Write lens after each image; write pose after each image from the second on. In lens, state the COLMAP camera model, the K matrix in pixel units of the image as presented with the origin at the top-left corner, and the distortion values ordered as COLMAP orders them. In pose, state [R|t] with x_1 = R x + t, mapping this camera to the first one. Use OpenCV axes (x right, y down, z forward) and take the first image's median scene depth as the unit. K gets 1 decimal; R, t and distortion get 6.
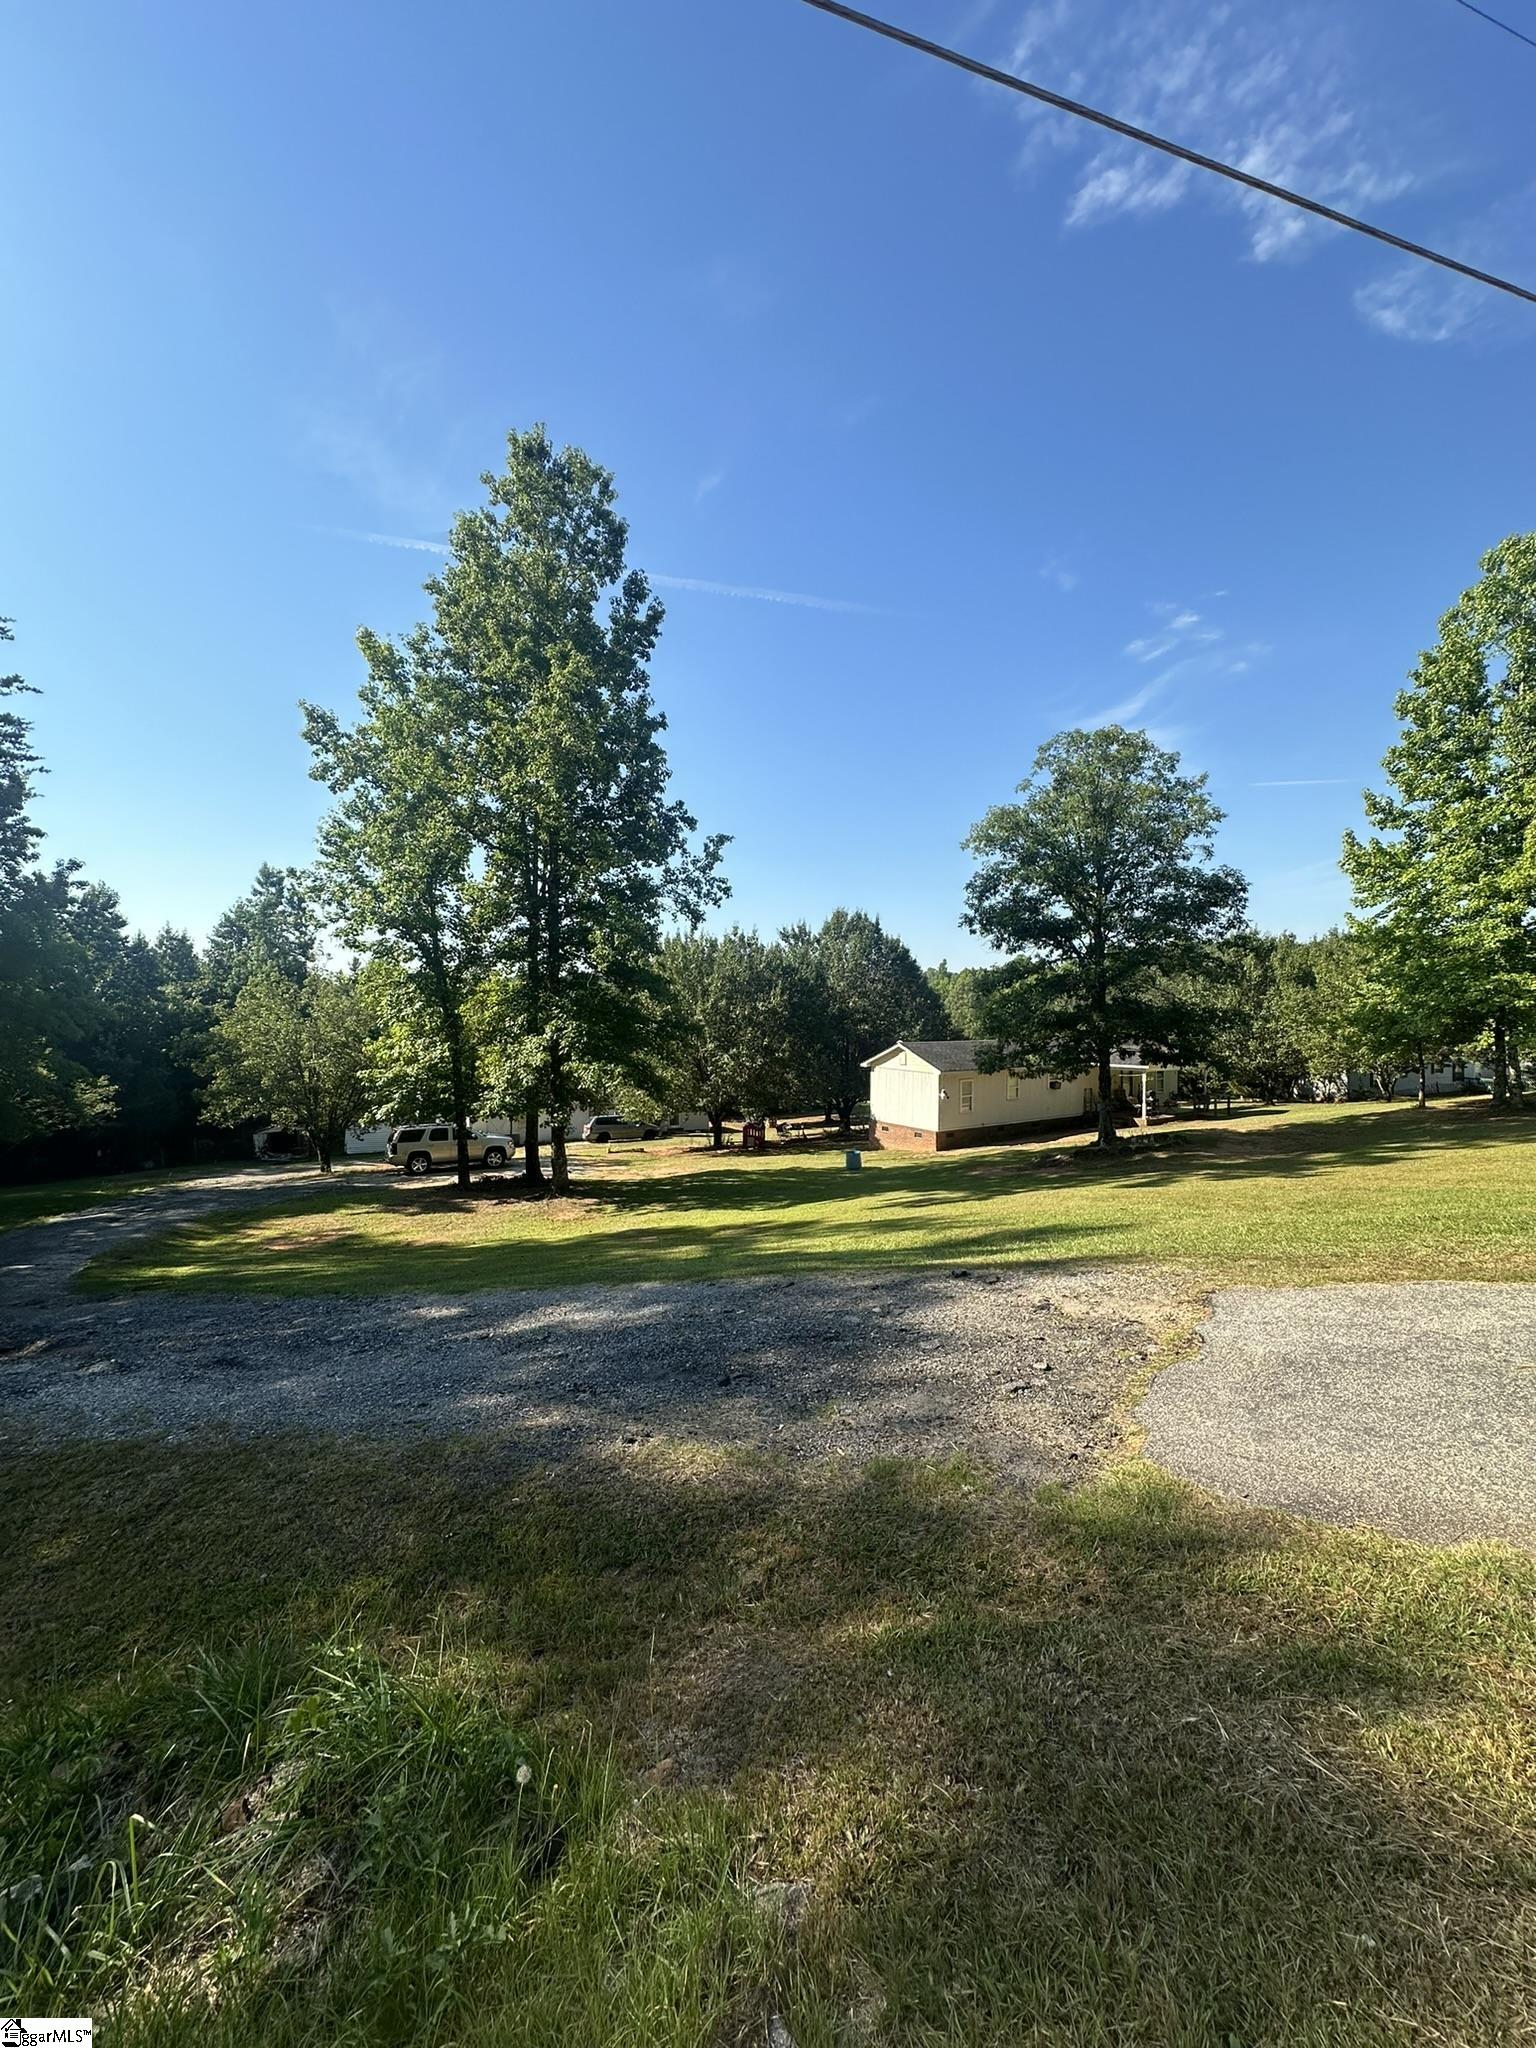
lens RADIAL K [[821.4, 0, 769.6], [0, 821.4, 1021.8], [0, 0, 1]] dist [0.001381, 0.000342]
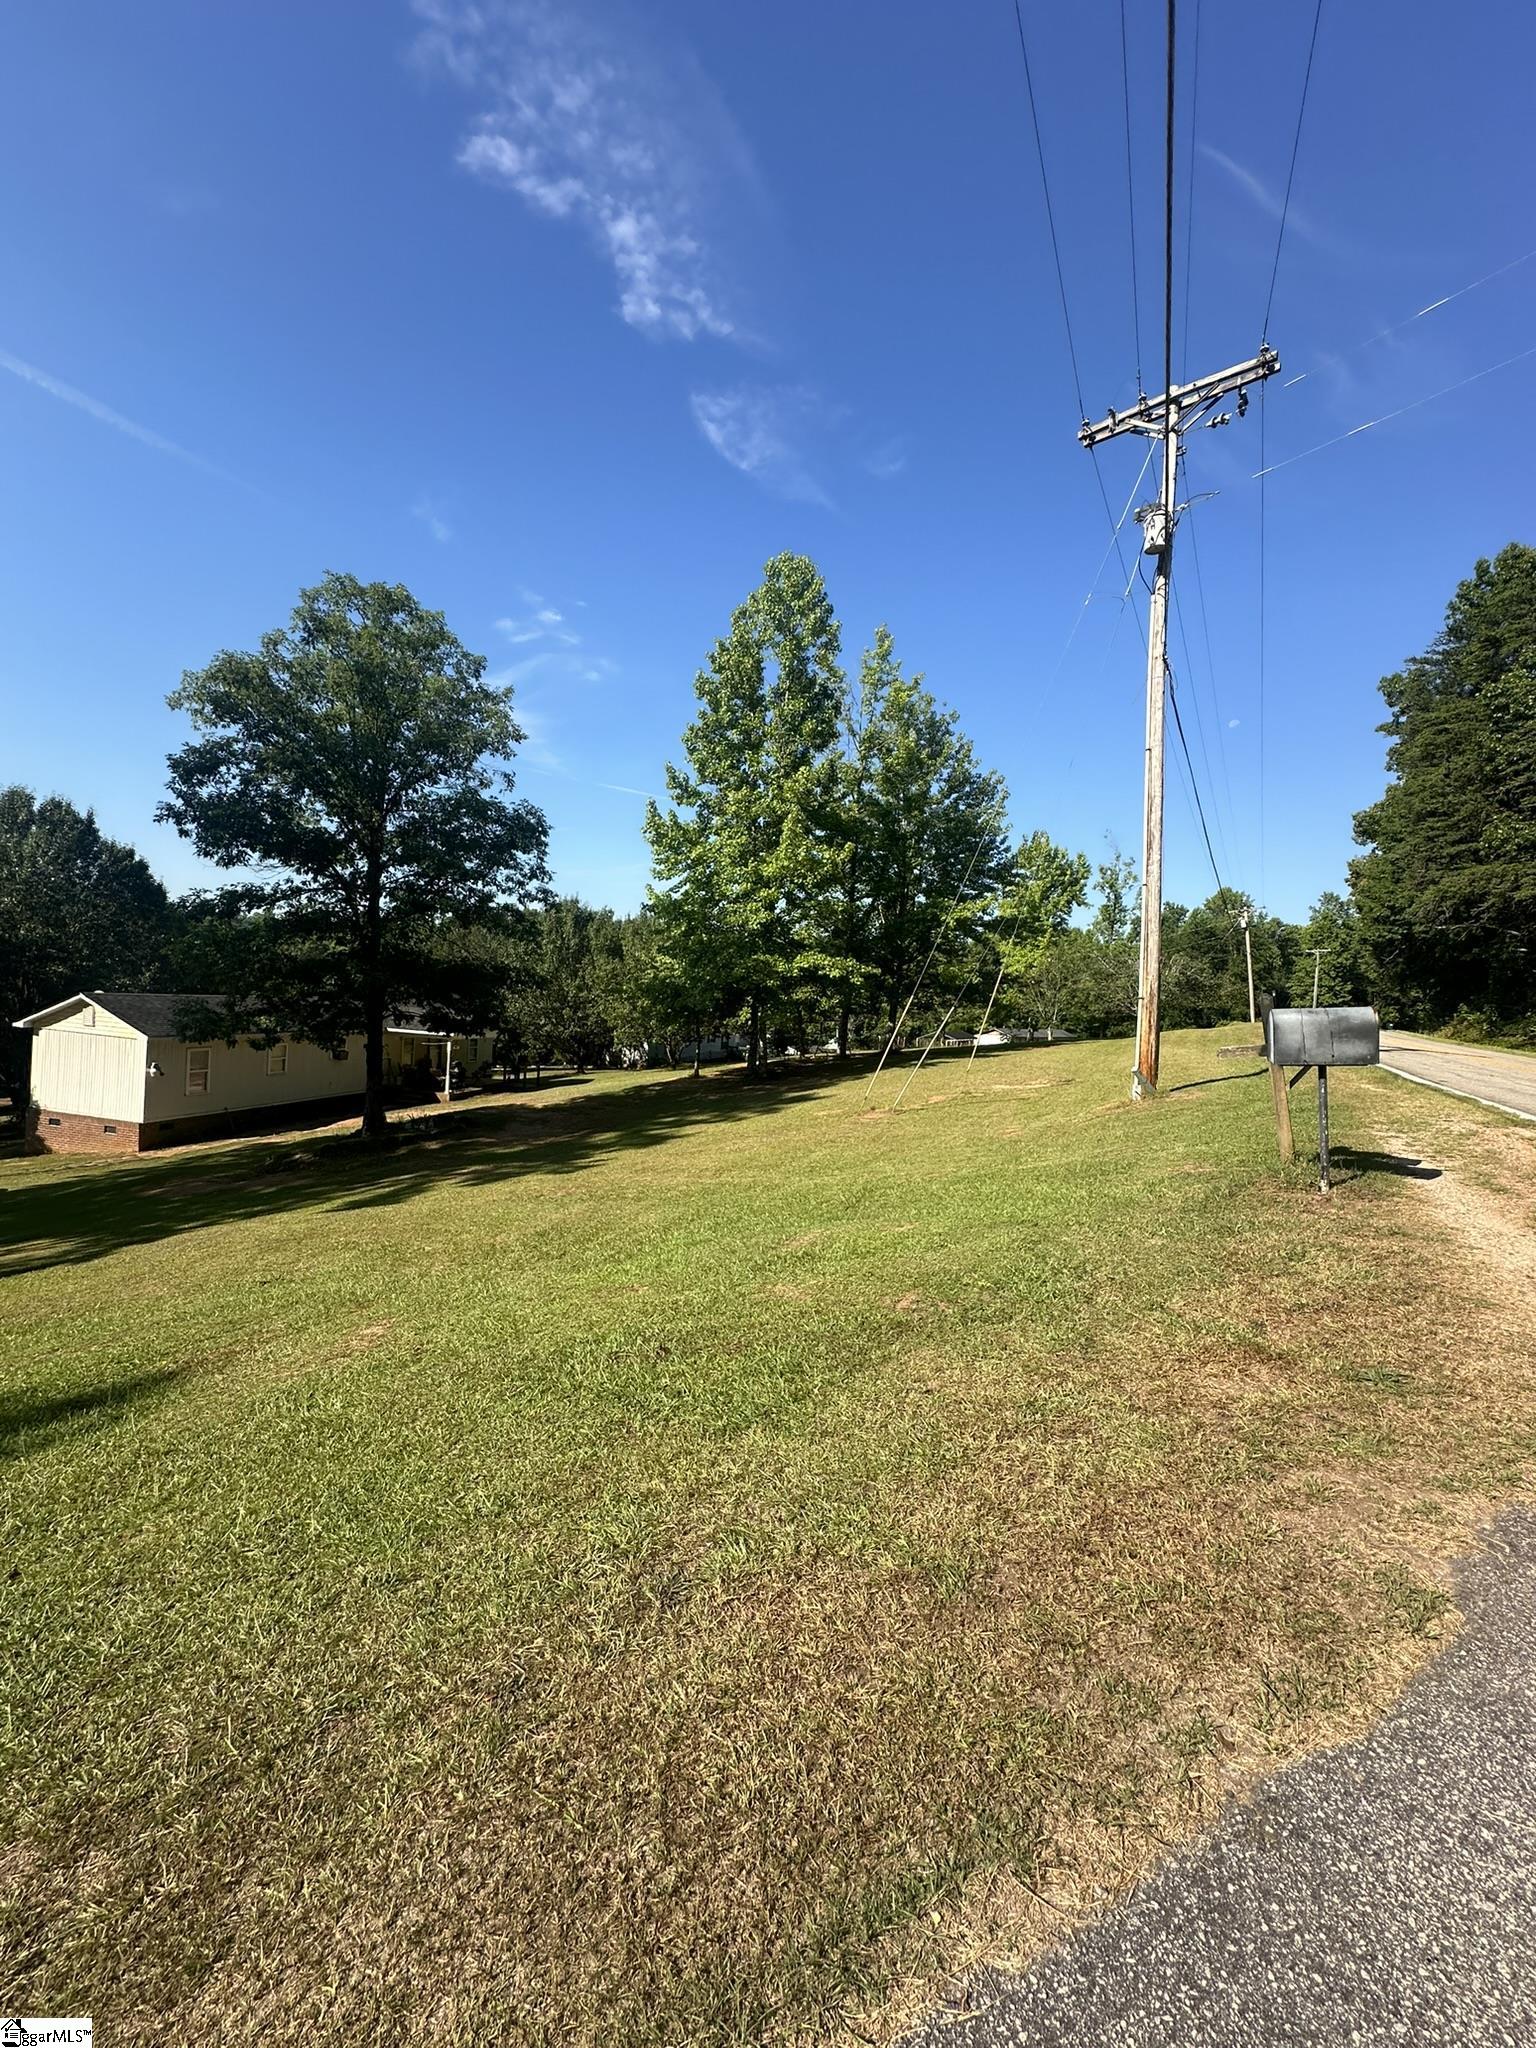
lens RADIAL K [[825.1, 0, 768.0], [0, 825.1, 1024.0], [0, 0, 1]] dist [0.012125, 0.000192]
pose [[0.733301, 0.023519, 0.679497, 0.144484], [-0.054410, 0.998226, 0.024167, 0.005751], [-0.677724, -0.054693, 0.733280, 0.169656]]
